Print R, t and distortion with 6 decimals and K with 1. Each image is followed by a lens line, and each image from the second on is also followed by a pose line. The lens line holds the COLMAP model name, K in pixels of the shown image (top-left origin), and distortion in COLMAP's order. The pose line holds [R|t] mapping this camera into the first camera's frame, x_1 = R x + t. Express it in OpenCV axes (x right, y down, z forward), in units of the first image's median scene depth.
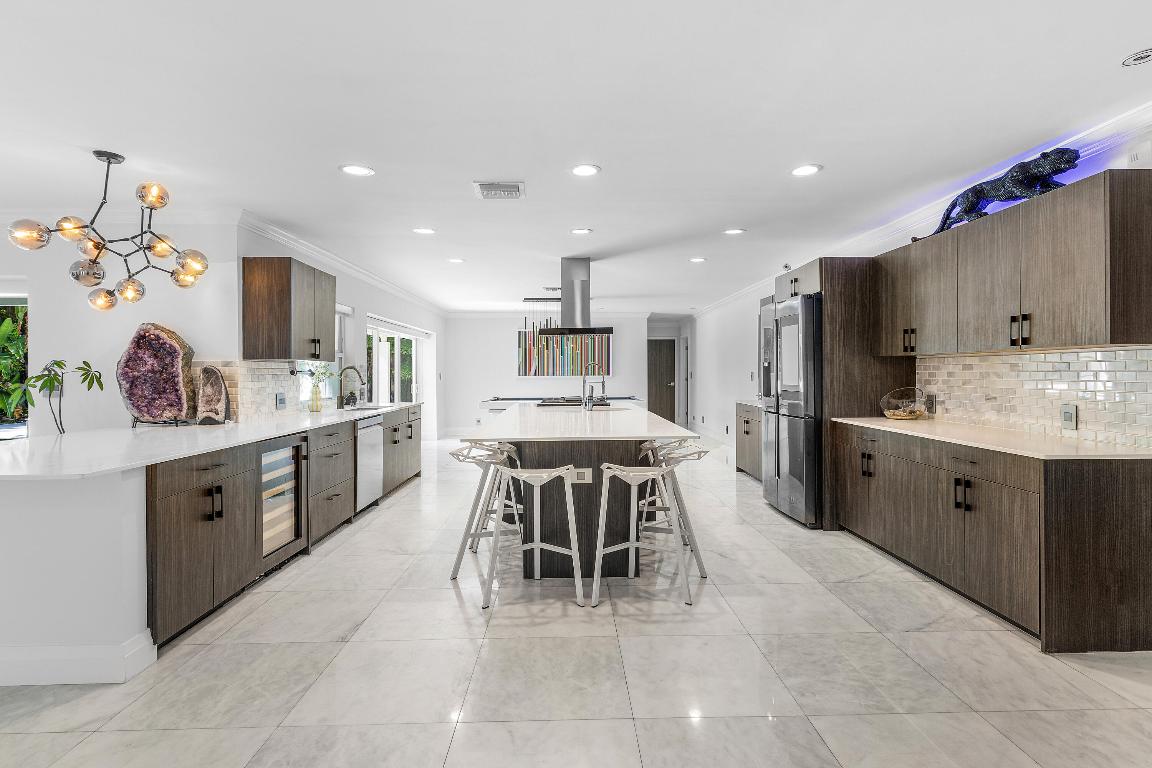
lens RADIAL K [[560.4, 0, 591.9], [0, 560.4, 374.8], [0, 0, 1]] dist [0.006456, -0.003758]
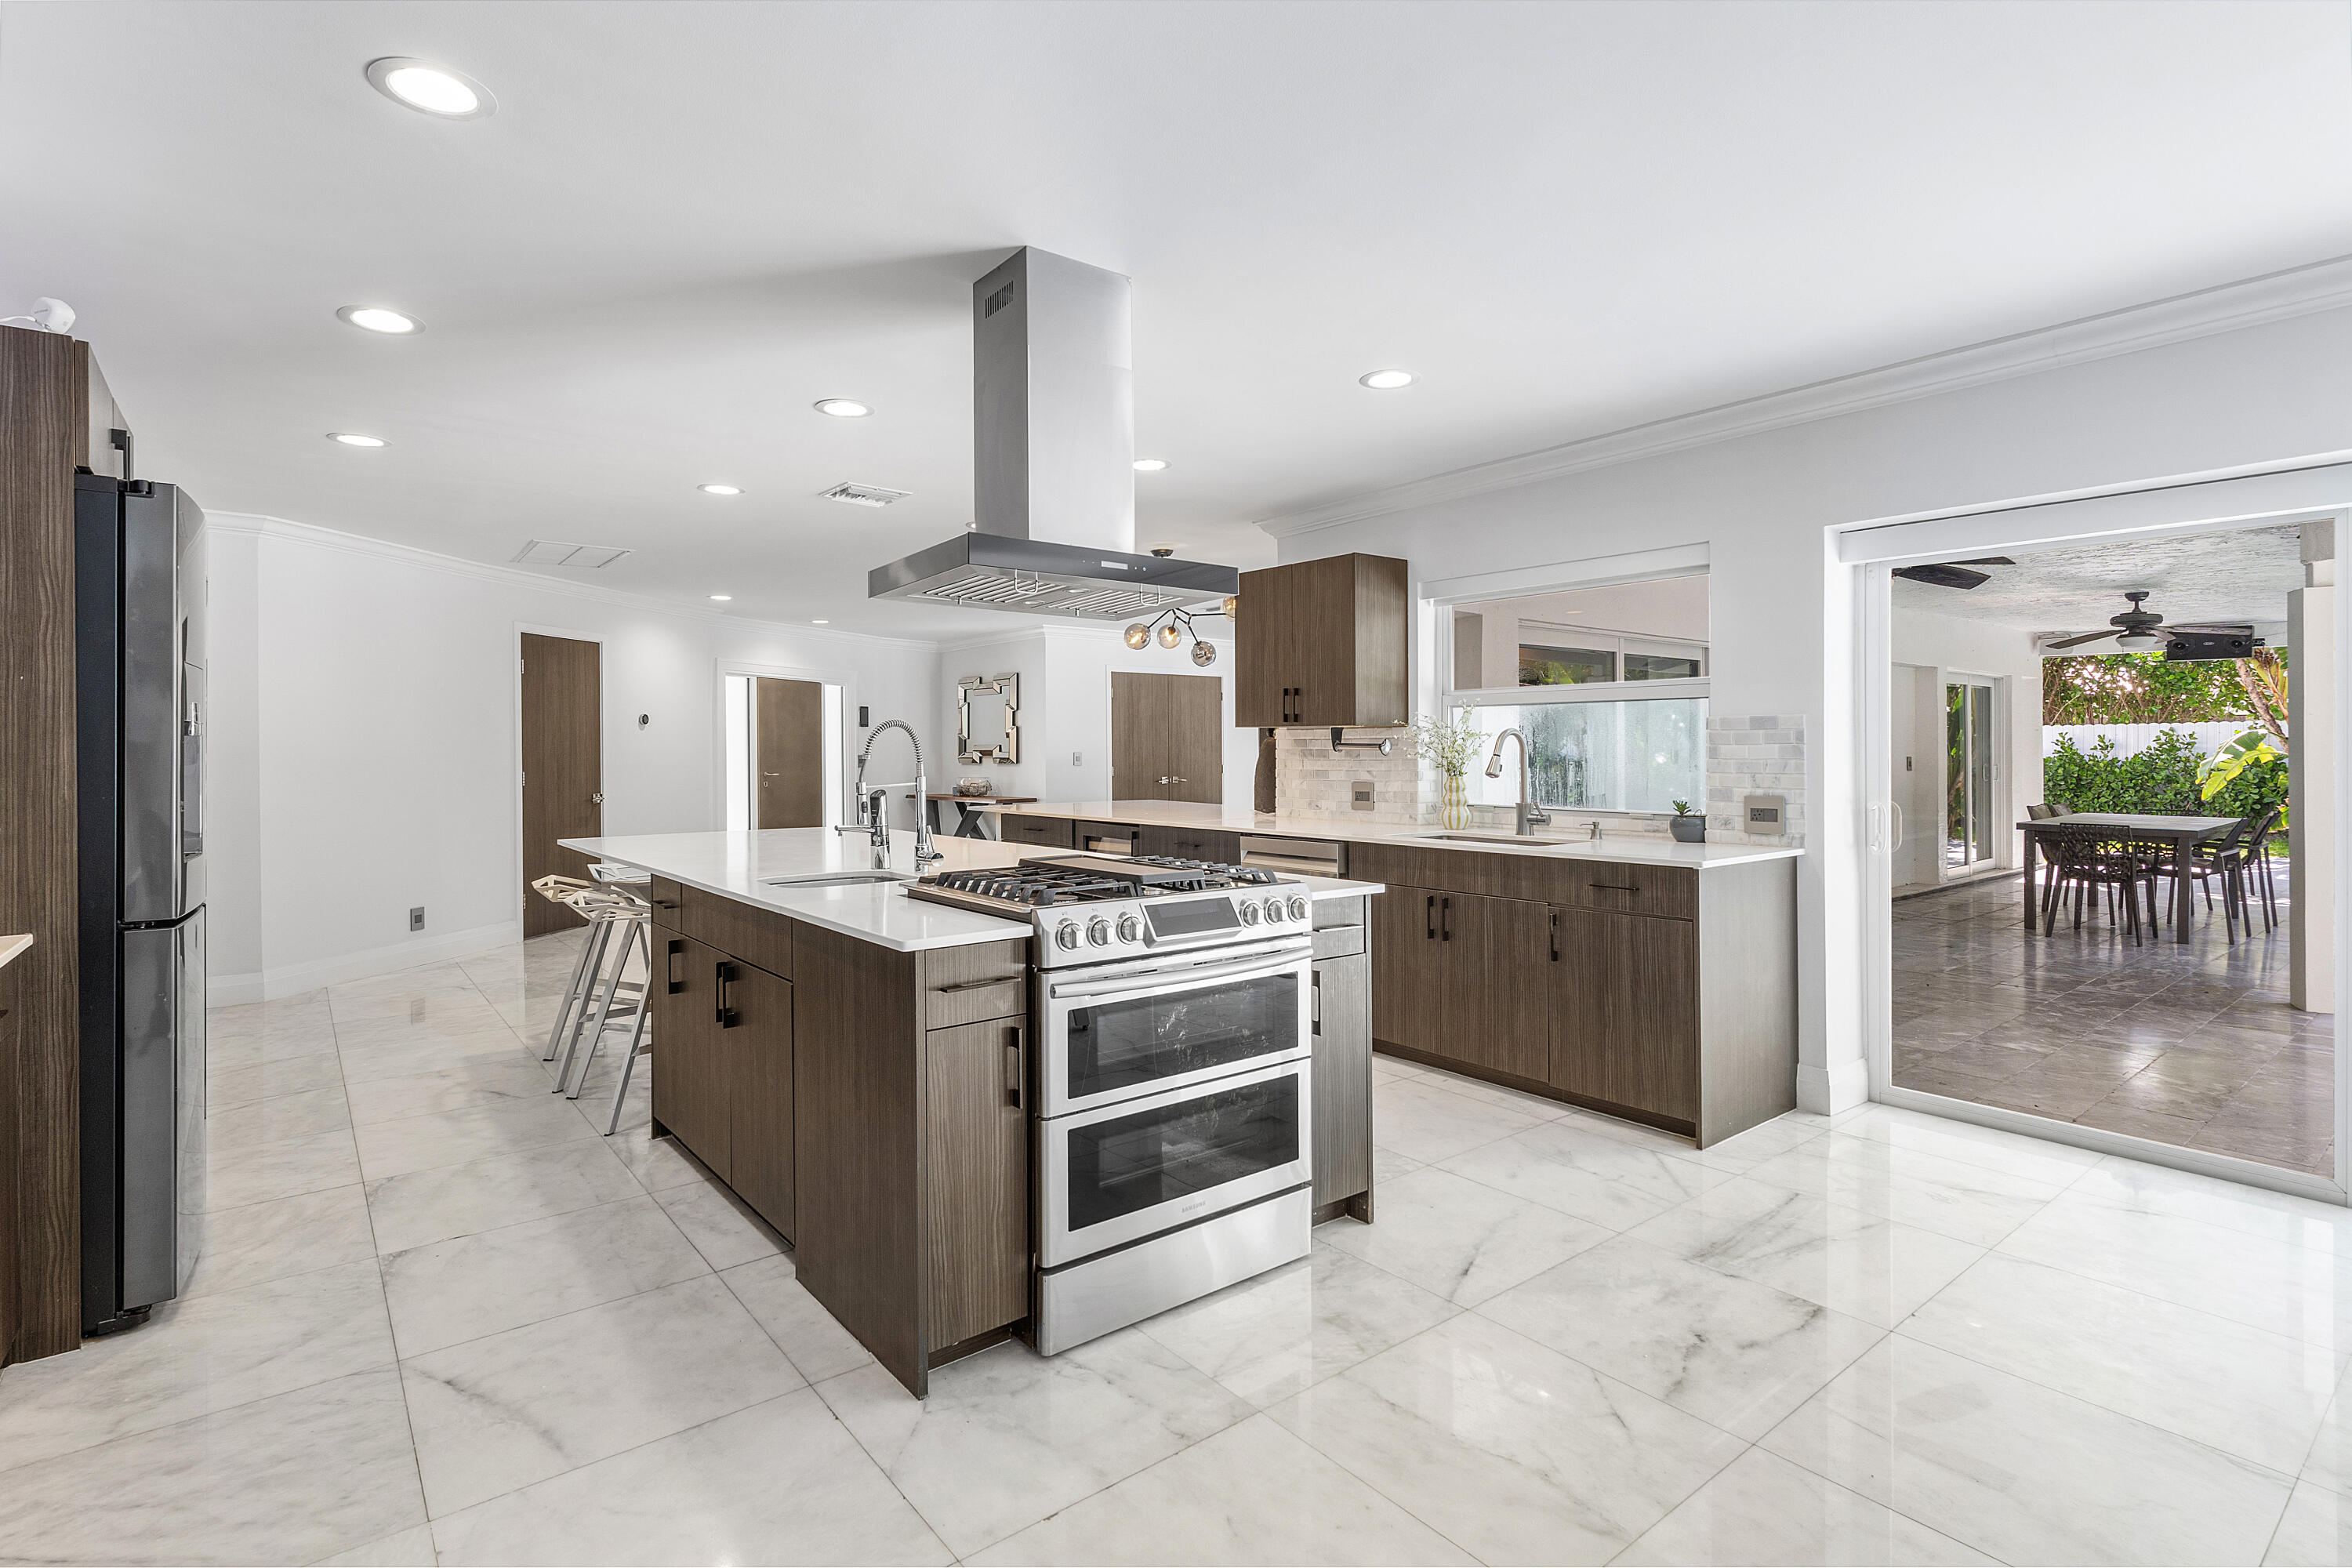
lens RADIAL K [[1144.2, 0, 1195.0], [0, 1144.2, 752.3], [0, 0, 1]] dist [0.006456, -0.003758]
pose [[-0.808190, 0.011334, -0.588813, 0.337310], [0.007284, 0.999931, 0.009250, -0.011658], [0.588877, 0.003187, -0.808216, 2.192928]]
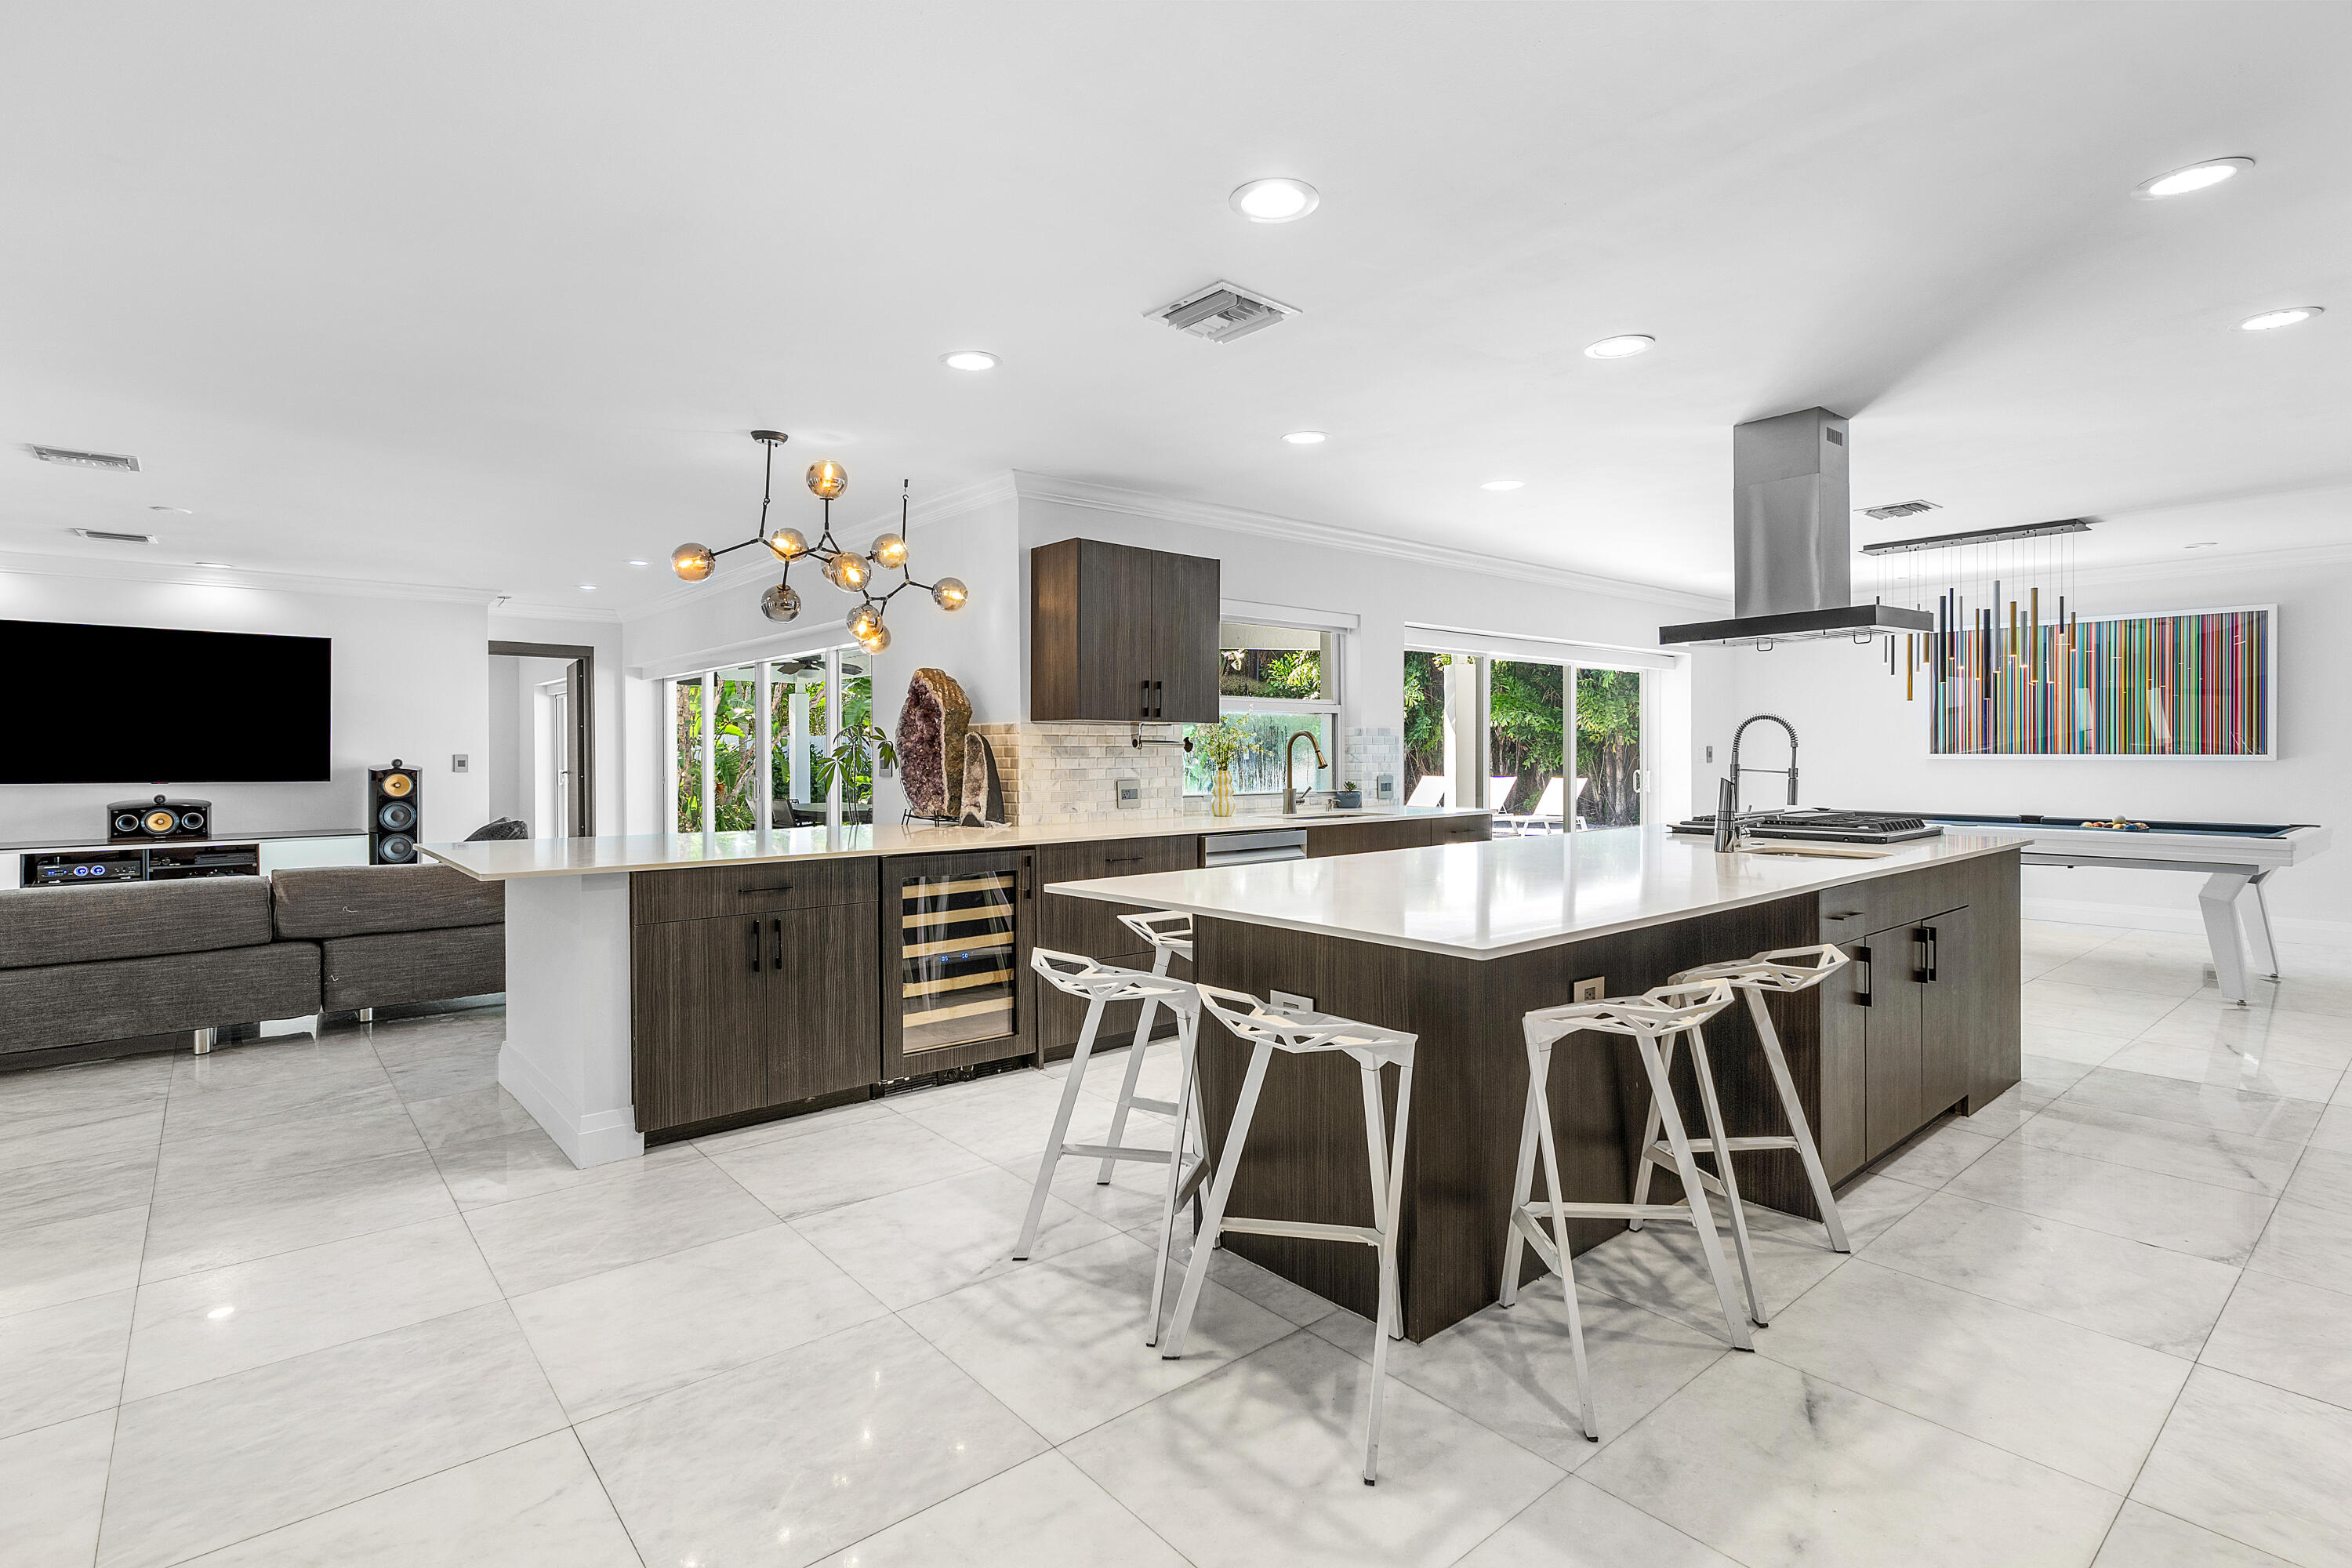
lens RADIAL K [[1144.2, 0, 1186.0], [0, 1144.2, 756.3], [0, 0, 1]] dist [0.006456, -0.003758]
pose [[0.621610, 0.006161, -0.783303, 0.471225], [-0.003843, 0.999981, 0.004815, 0.003758], [0.783318, 0.000017, 0.621622, 0.407913]]
